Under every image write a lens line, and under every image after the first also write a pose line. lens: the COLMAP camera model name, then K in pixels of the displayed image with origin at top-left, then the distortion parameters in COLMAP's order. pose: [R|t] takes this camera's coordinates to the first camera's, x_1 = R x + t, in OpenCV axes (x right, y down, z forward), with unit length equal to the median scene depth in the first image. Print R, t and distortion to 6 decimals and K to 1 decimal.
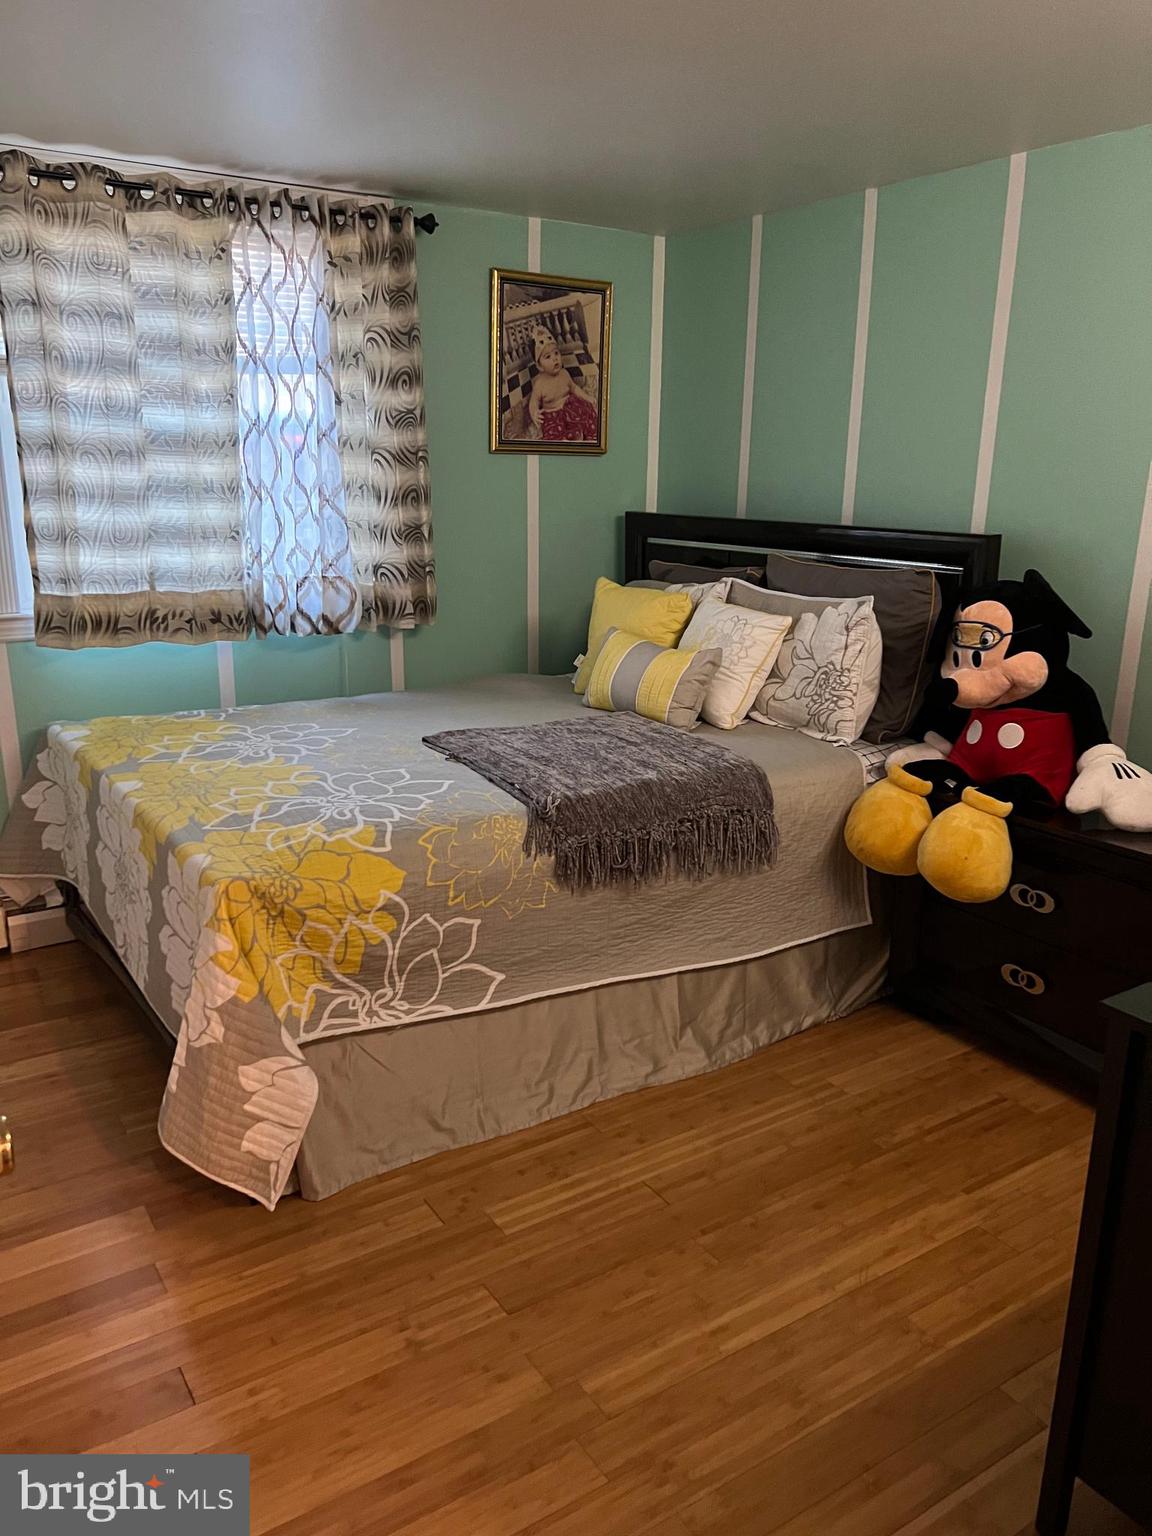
lens RADIAL K [[1165.1, 0, 576.9], [0, 1165.1, 763.3], [0, 0, 1]] dist [0.023020, -0.009535]
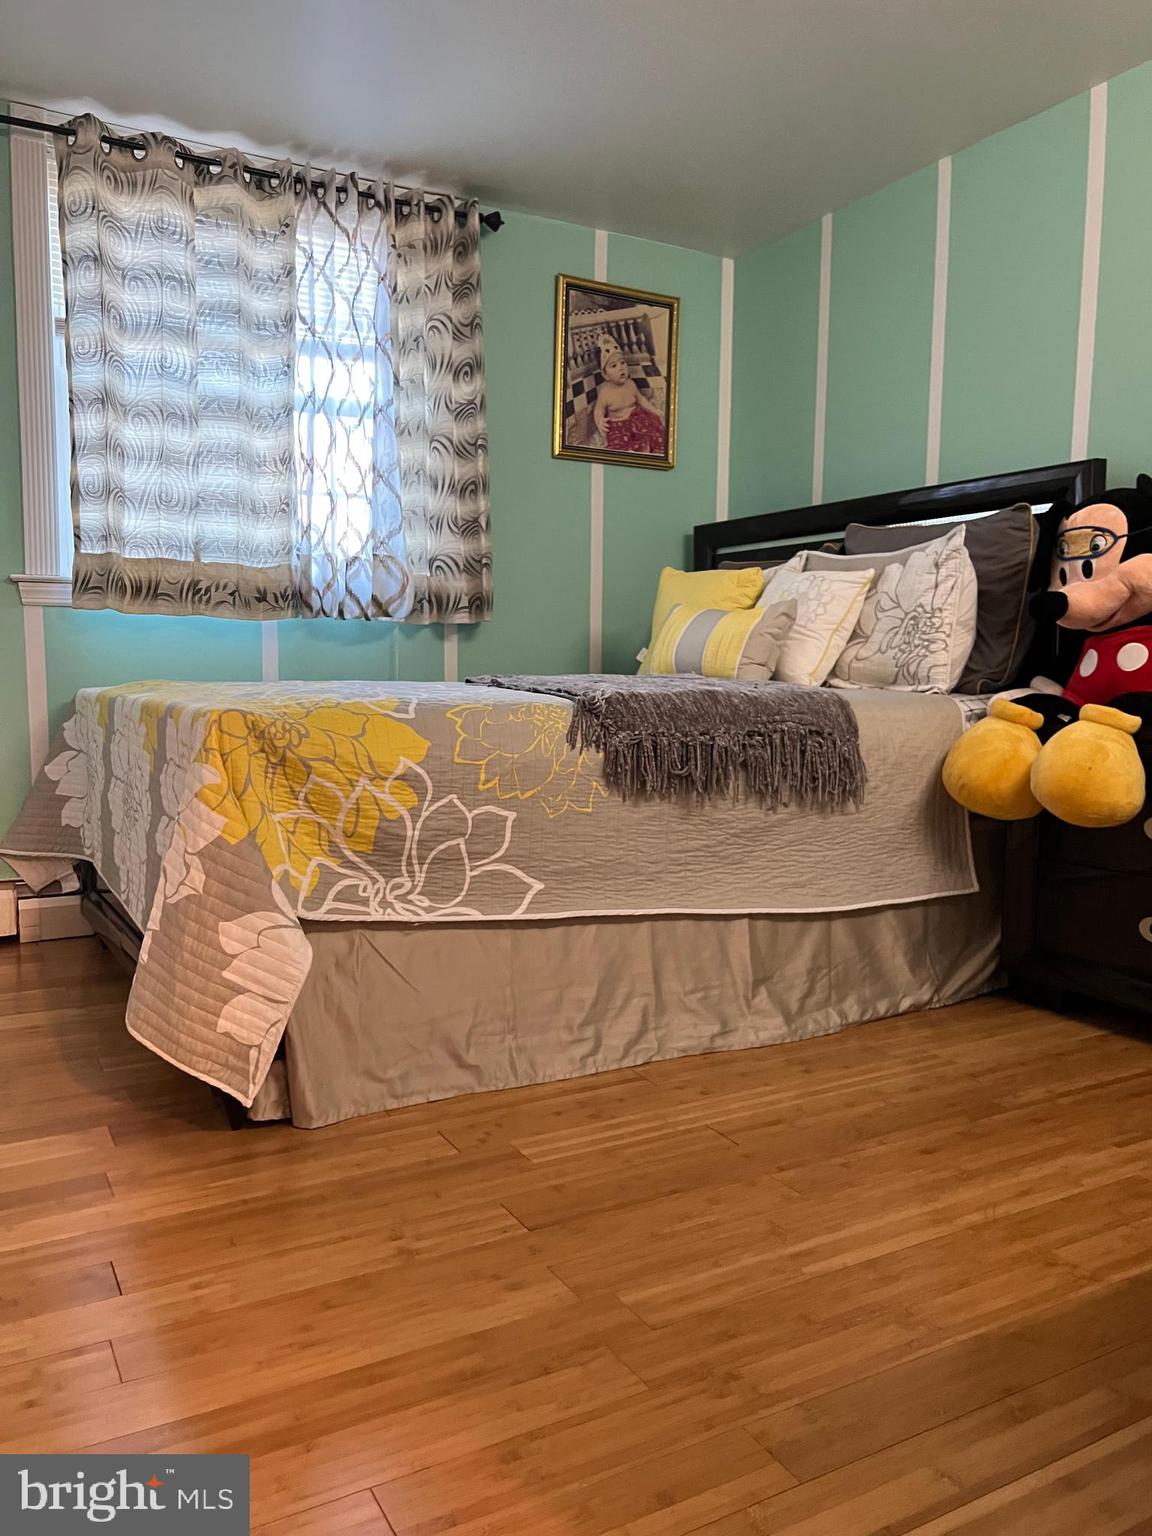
lens RADIAL K [[1165.1, 0, 573.2], [0, 1165.1, 774.3], [0, 0, 1]] dist [0.023020, -0.009535]
pose [[0.997302, 0.003247, -0.073339, 0.018497], [-0.015806, 0.985087, -0.171331, 0.206294], [0.071689, 0.172028, 0.982480, 0.121266]]
